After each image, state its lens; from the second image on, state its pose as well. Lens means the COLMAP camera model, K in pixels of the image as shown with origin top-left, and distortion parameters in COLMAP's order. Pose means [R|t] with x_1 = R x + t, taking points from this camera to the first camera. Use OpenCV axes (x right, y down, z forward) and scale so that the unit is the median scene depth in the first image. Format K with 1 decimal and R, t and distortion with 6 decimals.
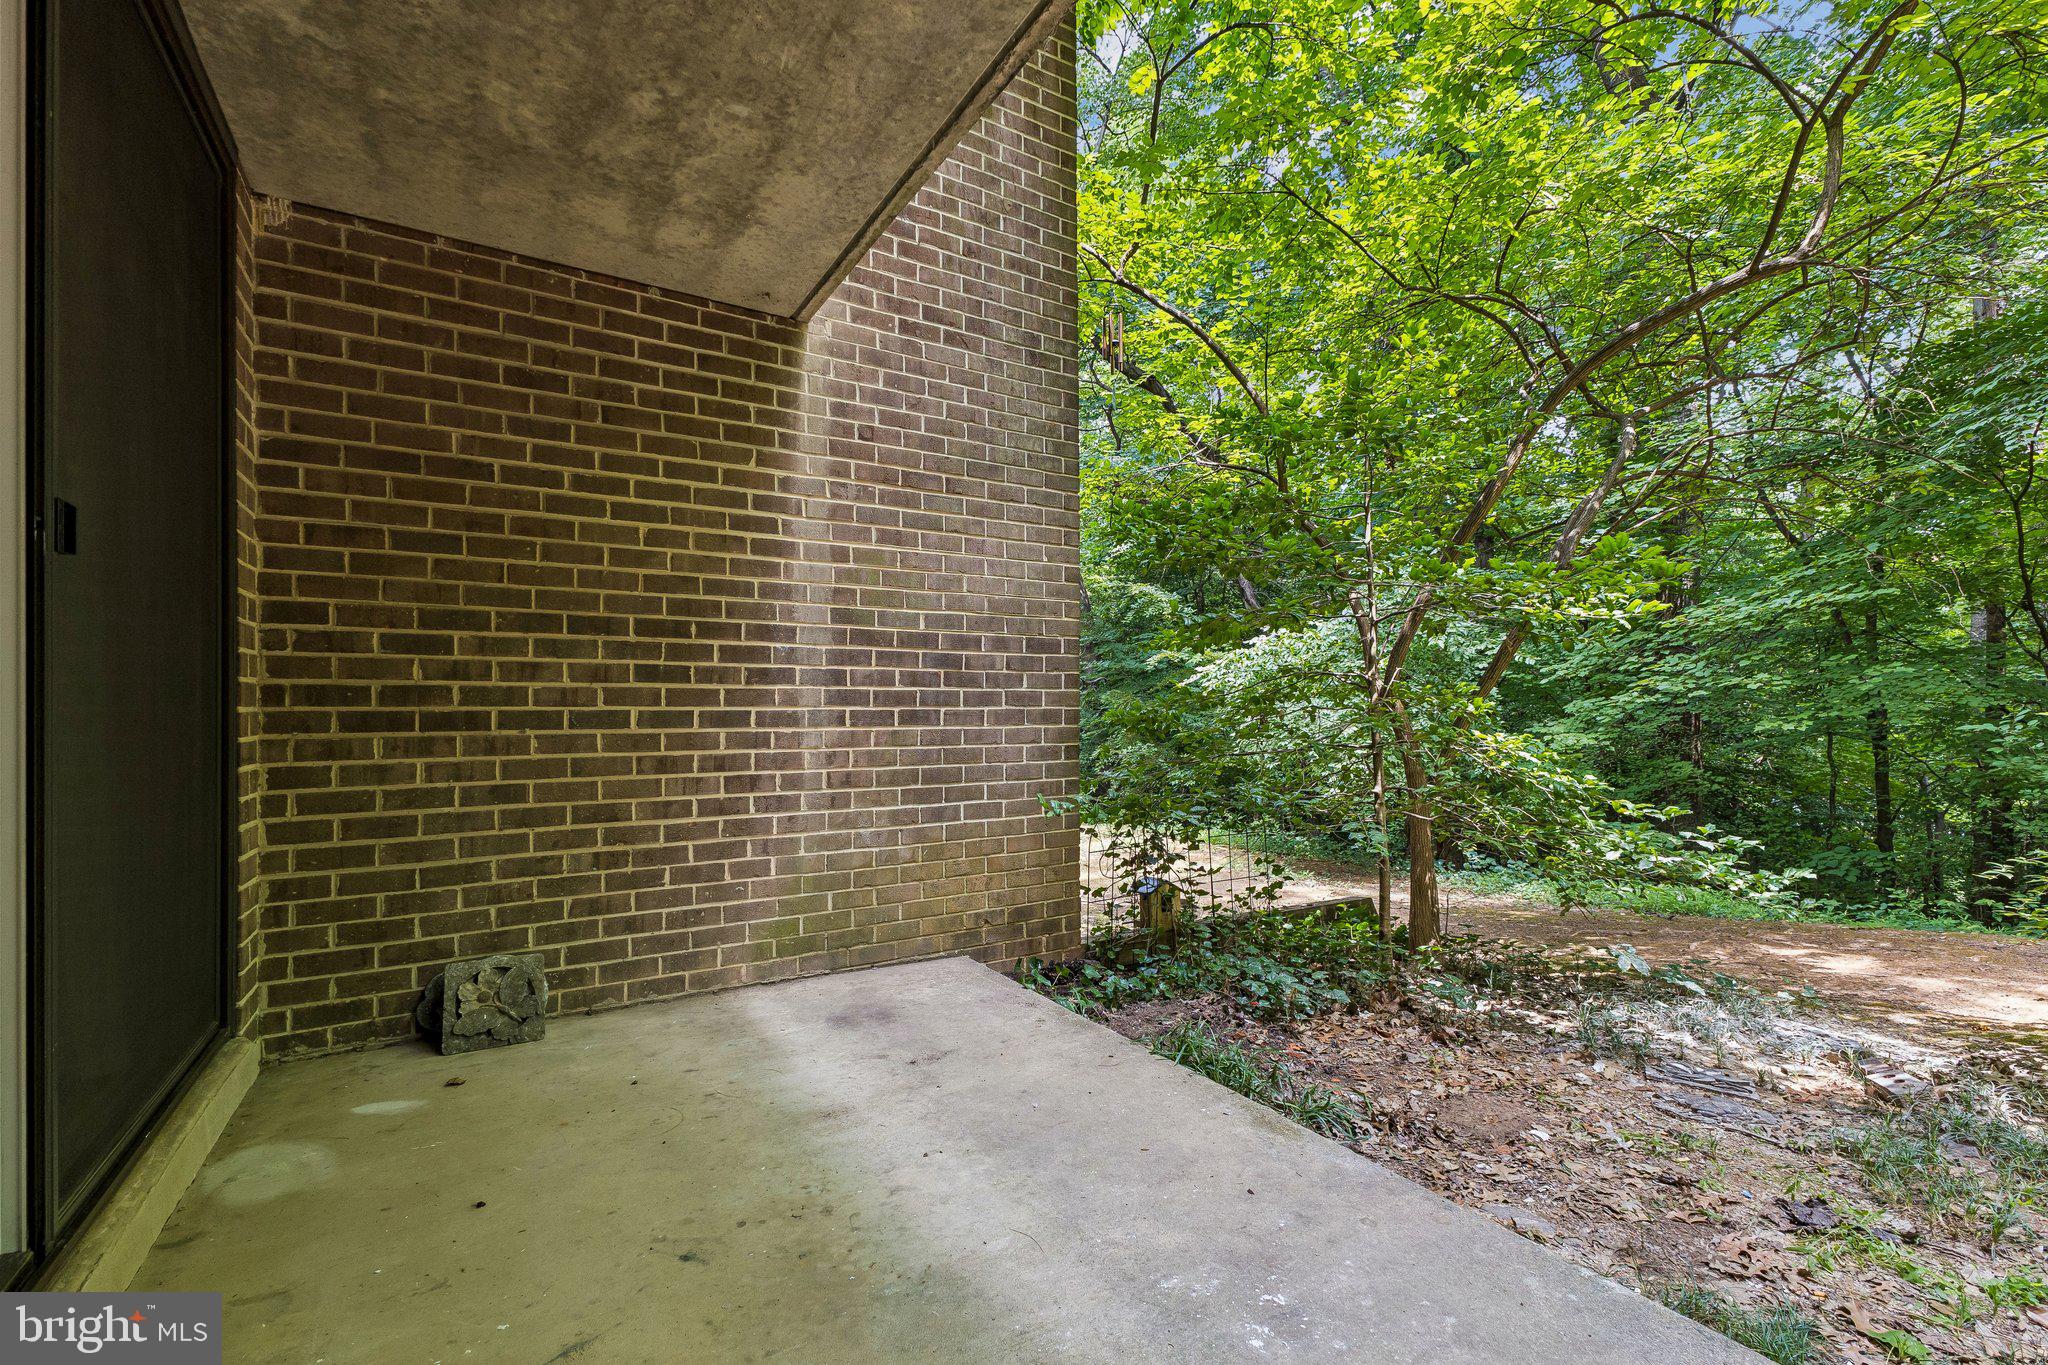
lens RADIAL K [[888.3, 0, 1021.2], [0, 888.3, 711.3], [0, 0, 1]] dist [0.015648, -0.002756]
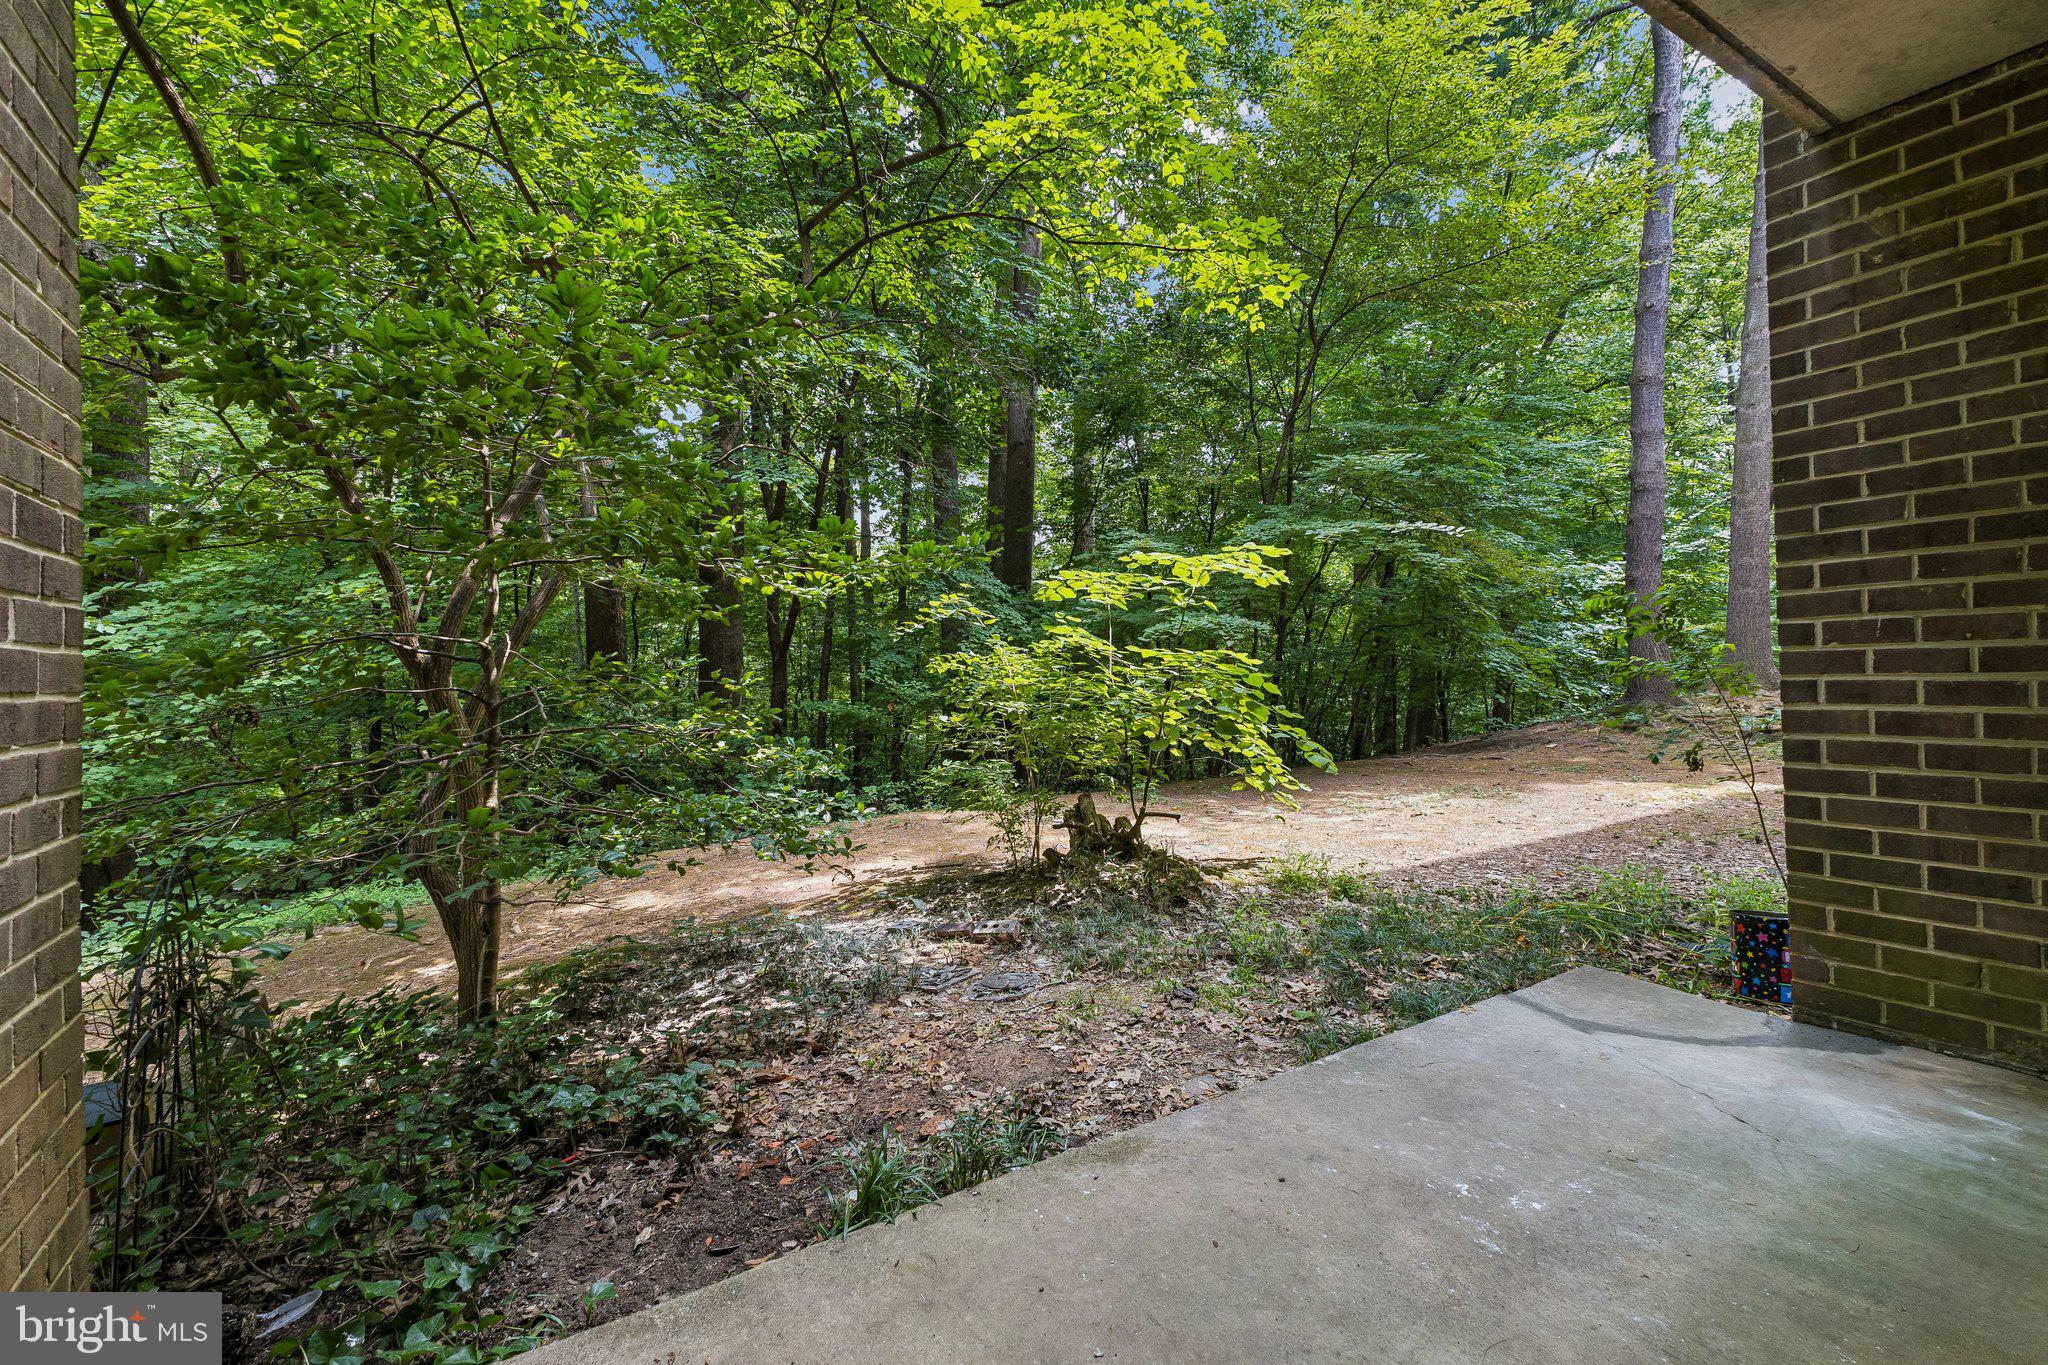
lens RADIAL K [[888.3, 0, 1026.0], [0, 888.3, 677.1], [0, 0, 1]] dist [0.015648, -0.002756]
pose [[-0.001571, 0.003875, 0.999991, -0.407830], [0.023408, 0.999719, -0.003837, -0.002684], [-0.999725, 0.023402, -0.001661, 0.730624]]
